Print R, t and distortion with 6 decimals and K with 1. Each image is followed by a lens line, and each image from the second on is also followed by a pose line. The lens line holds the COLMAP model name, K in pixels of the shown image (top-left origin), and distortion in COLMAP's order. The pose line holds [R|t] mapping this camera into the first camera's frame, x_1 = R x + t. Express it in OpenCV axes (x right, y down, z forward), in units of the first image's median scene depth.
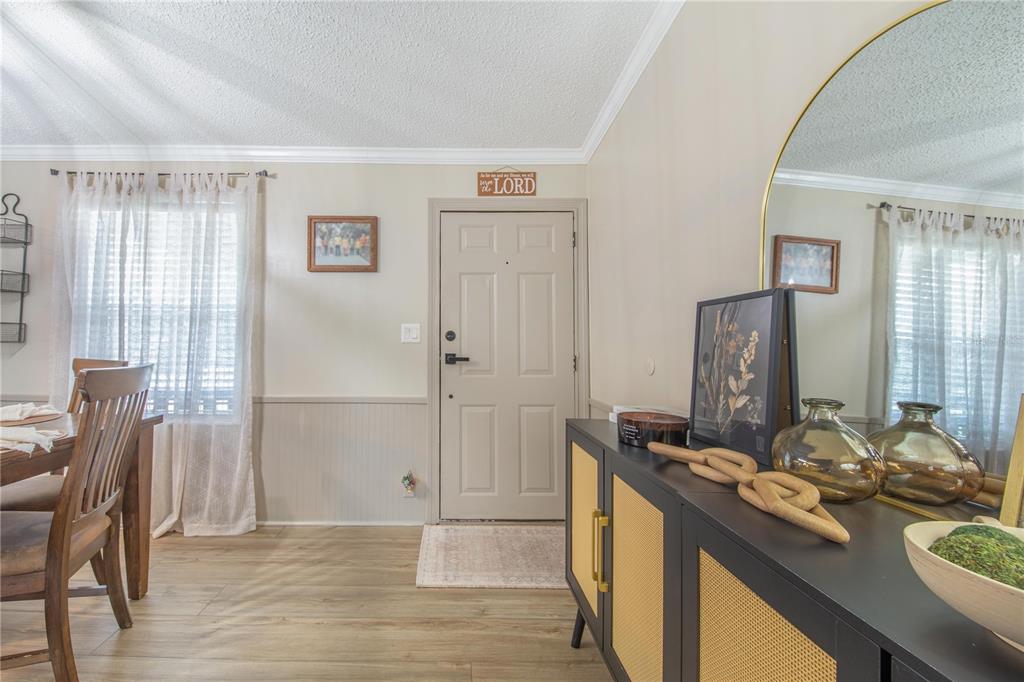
lens RADIAL K [[411.6, 0, 521.1], [0, 411.6, 339.1], [0, 0, 1]] dist [0.019824, -0.022087]
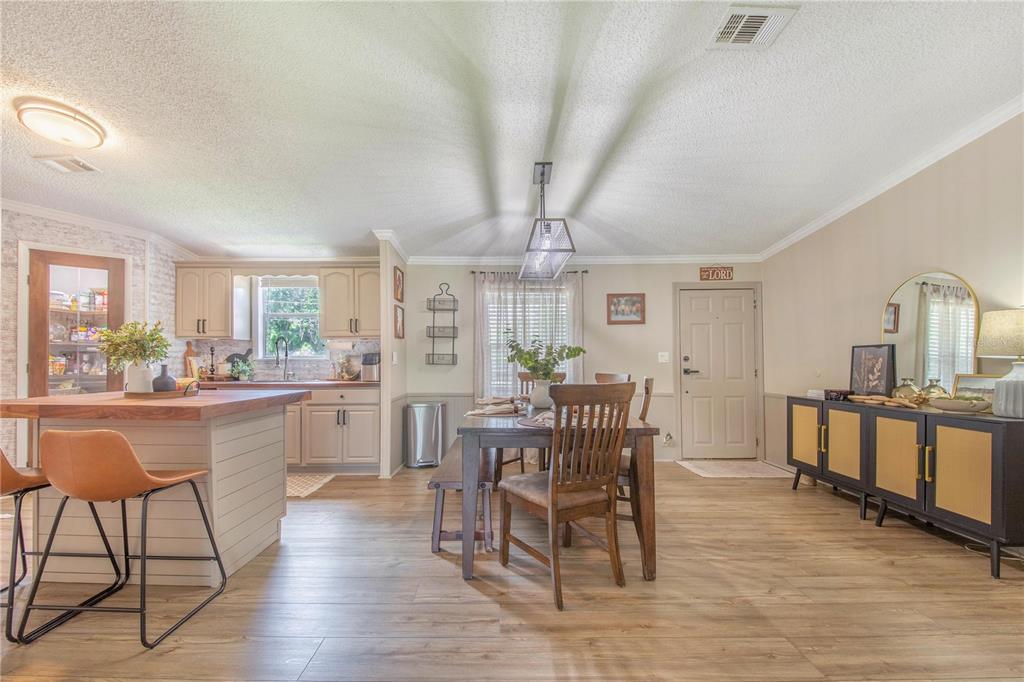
lens RADIAL K [[456.3, 0, 509.9], [0, 456.3, 371.5], [0, 0, 1]] dist [-0.001539, -0.018791]
pose [[0.999812, -0.011674, -0.015461, -0.914995], [0.012185, 0.999370, 0.033345, -0.029002], [0.015062, -0.033527, 0.999324, -1.015974]]
